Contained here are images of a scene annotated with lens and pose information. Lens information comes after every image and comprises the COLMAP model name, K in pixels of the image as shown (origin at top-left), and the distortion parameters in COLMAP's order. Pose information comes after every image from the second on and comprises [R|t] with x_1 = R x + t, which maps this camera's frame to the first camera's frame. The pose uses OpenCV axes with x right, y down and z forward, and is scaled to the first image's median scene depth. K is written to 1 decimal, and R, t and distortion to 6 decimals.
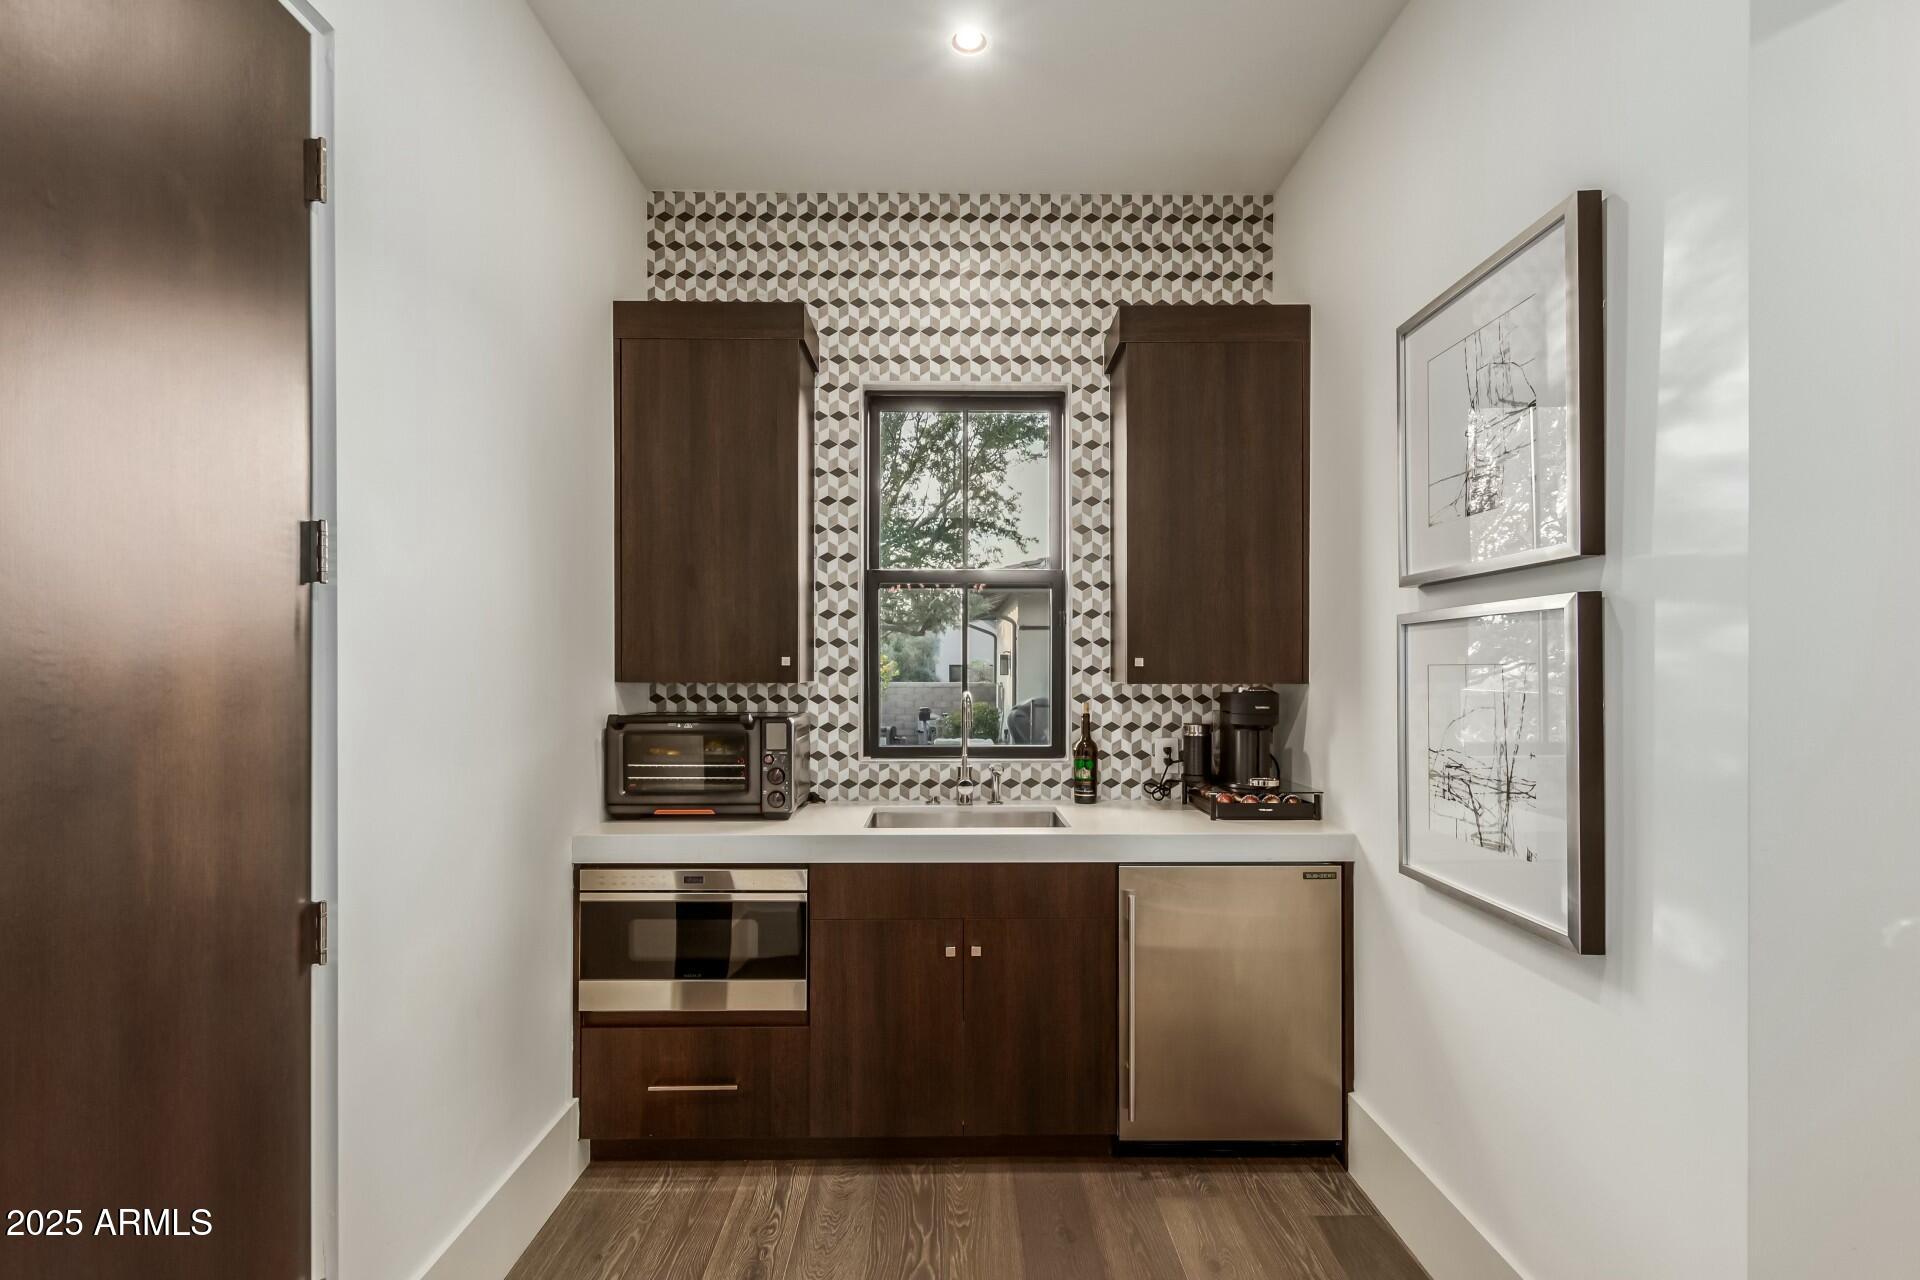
lens RADIAL K [[896.5, 0, 971.4], [0, 896.5, 665.8], [0, 0, 1]] dist [-0.001110, -0.000383]
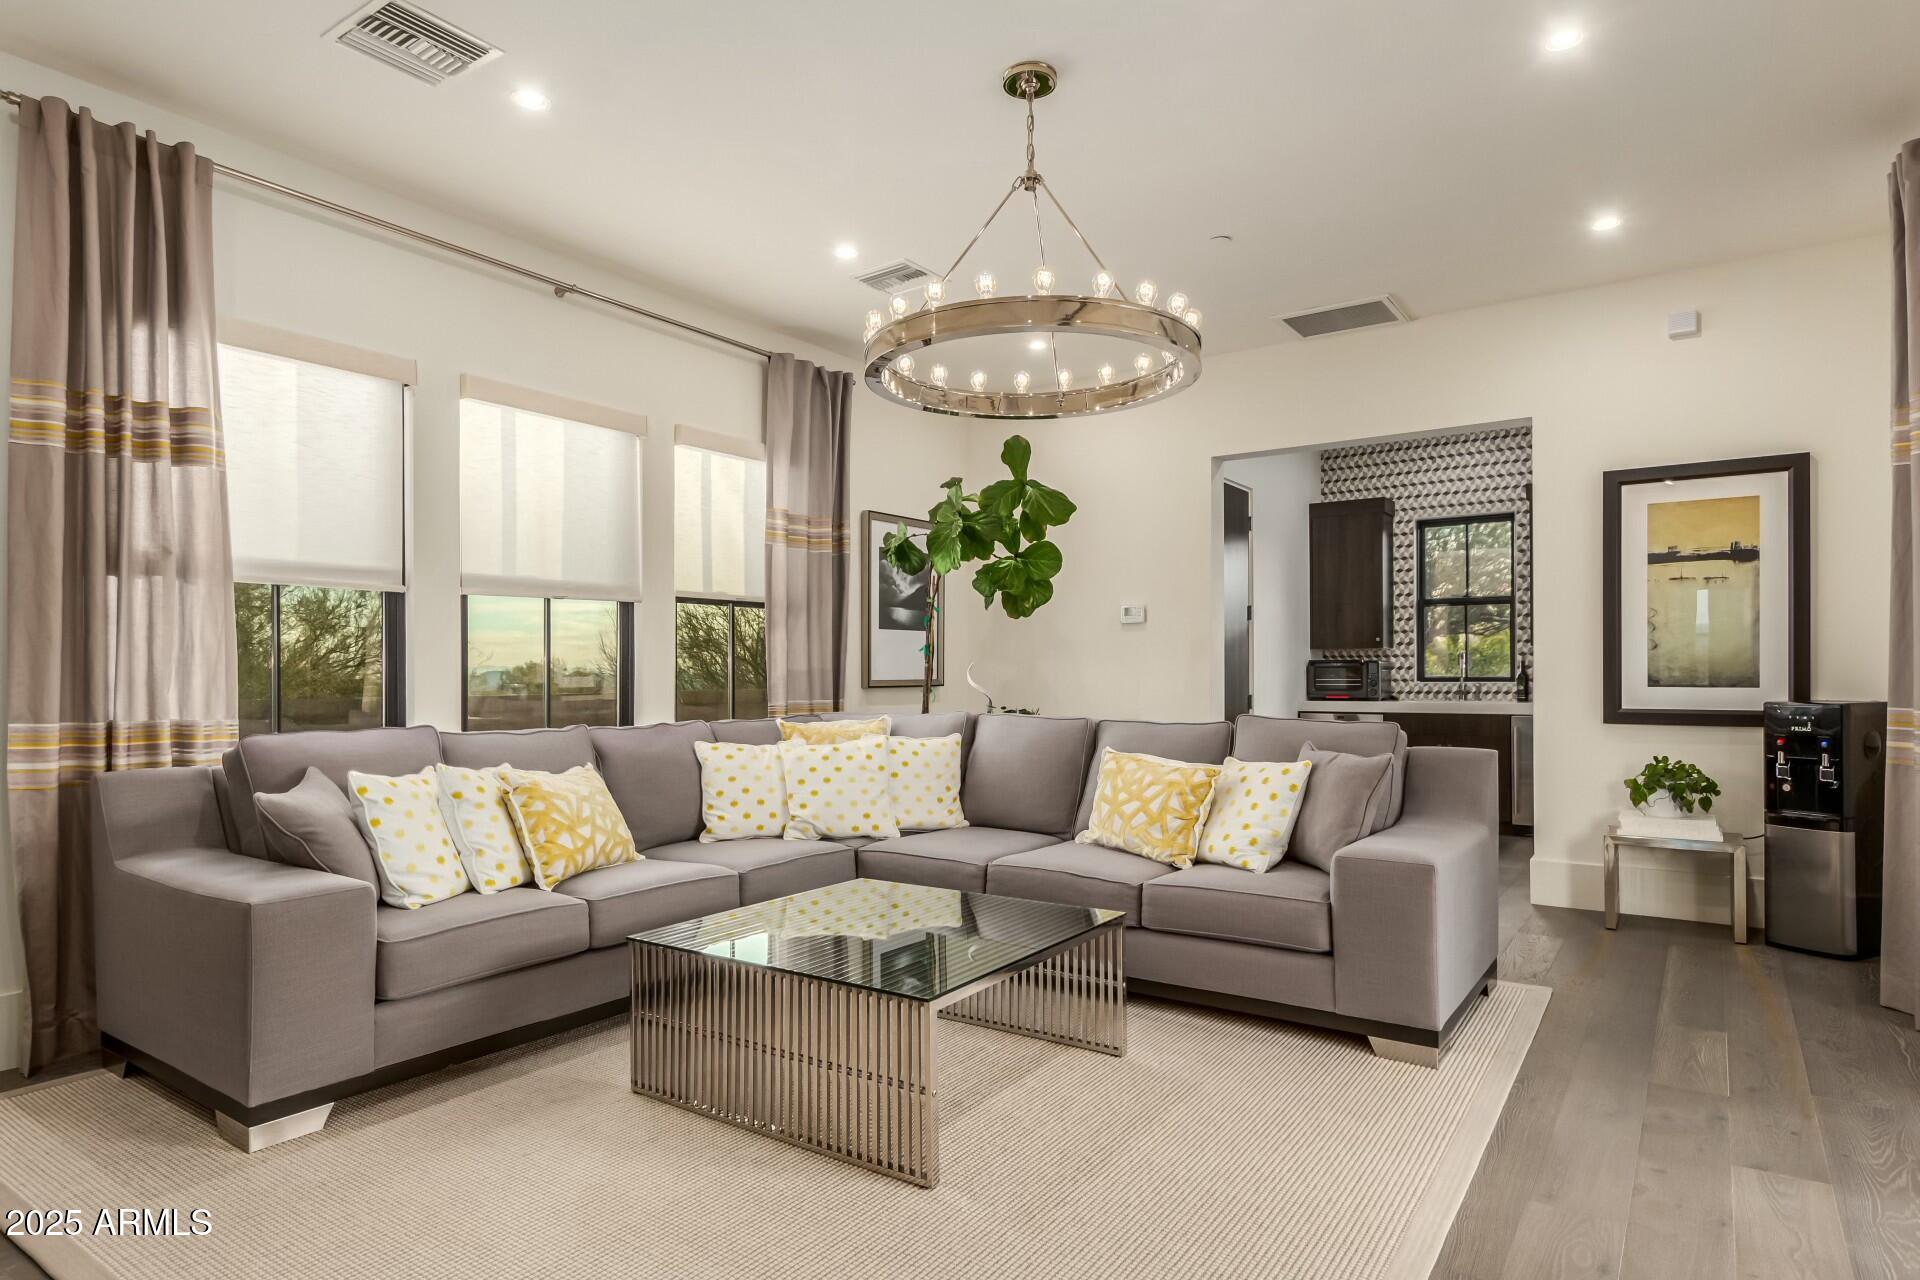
lens RADIAL K [[1031.2, 0, 949.1], [0, 1031.2, 672.9], [0, 0, 1]] dist [0.003380, -0.002083]
pose [[0.784295, -0.002432, -0.620383, 0.586213], [0.005419, 0.999981, 0.002931, 0.067404], [0.620364, -0.005660, 0.784294, -1.835359]]
